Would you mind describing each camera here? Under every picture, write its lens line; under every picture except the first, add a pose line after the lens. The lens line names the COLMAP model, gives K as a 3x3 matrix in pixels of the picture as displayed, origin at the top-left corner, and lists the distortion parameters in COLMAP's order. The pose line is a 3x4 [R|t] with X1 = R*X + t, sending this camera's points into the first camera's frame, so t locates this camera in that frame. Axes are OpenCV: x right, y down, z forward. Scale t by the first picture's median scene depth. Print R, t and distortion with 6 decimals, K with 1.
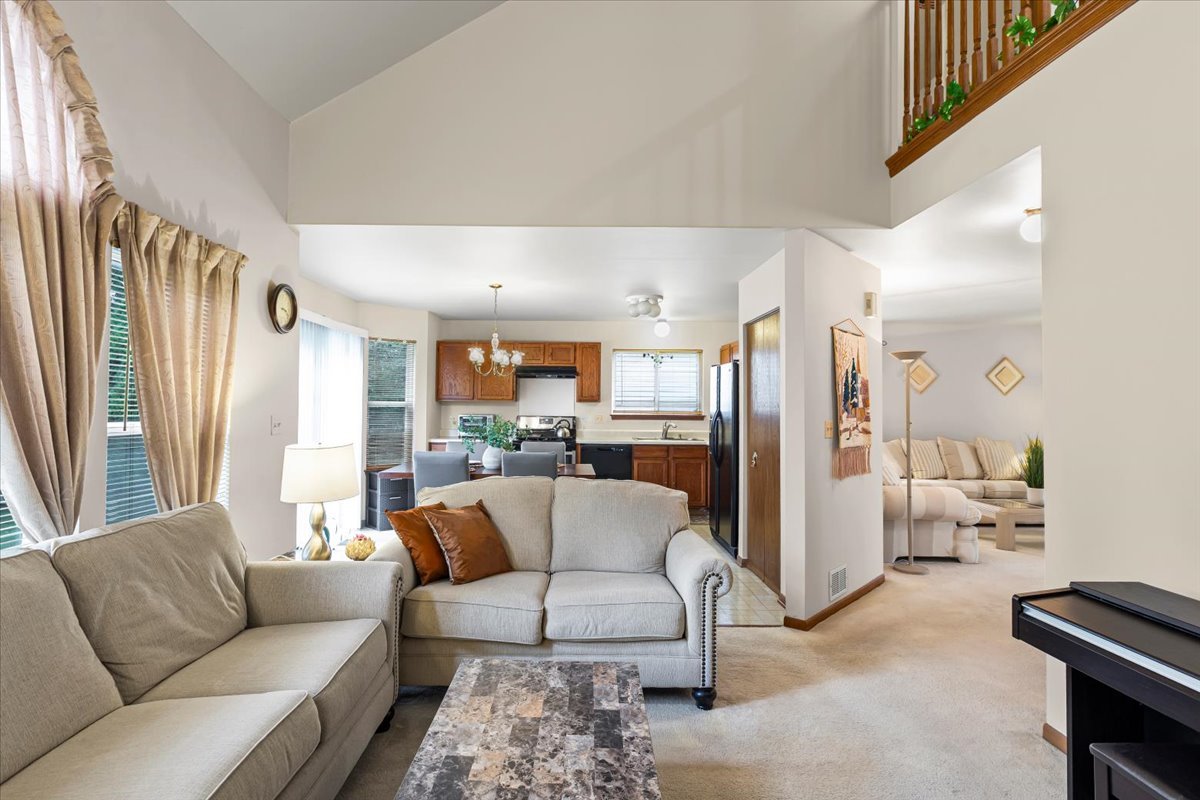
lens RADIAL K [[559.4, 0, 600.0], [0, 559.4, 401.3], [0, 0, 1]] dist [0.000605, 0.000003]
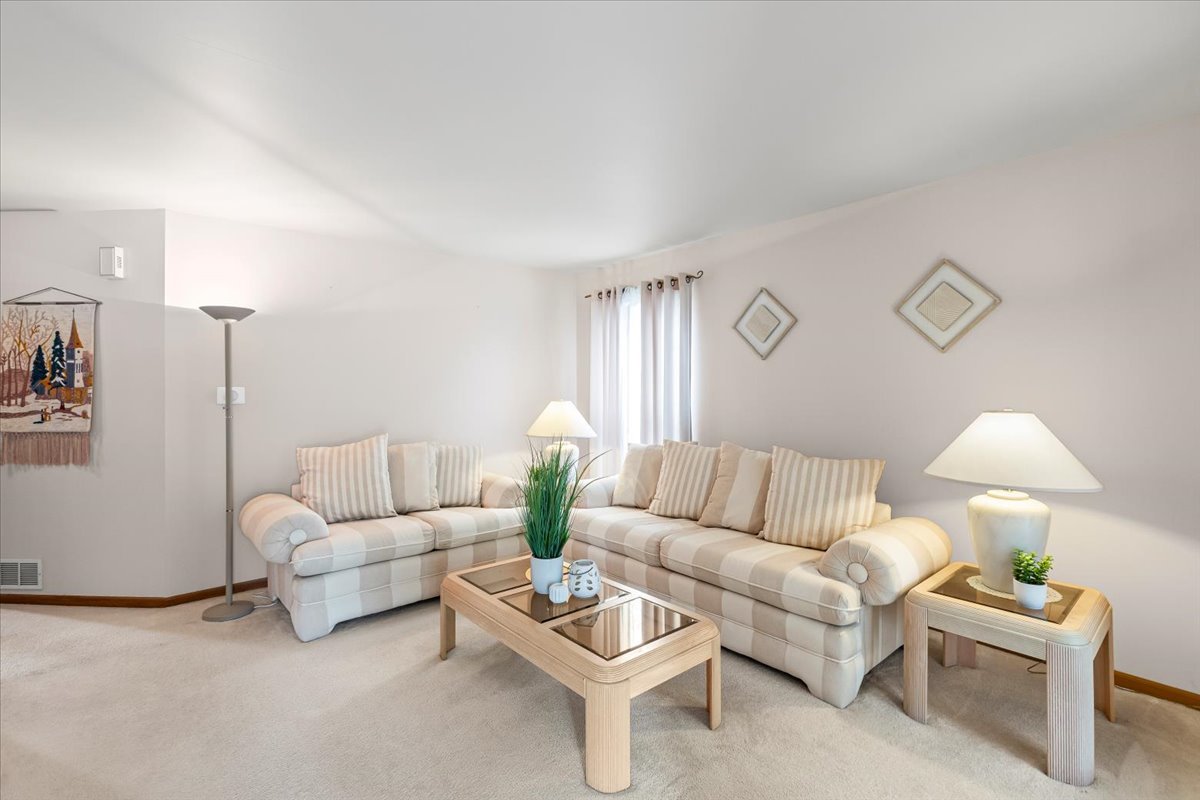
lens RADIAL K [[559.4, 0, 602.1], [0, 559.4, 397.8], [0, 0, 1]] dist [0.000605, 0.000003]
pose [[0.646725, -0.003904, -0.762713, 0.873561], [0.010271, 0.999941, 0.003591, 0.018487], [0.762654, -0.010156, 0.646727, 0.545777]]
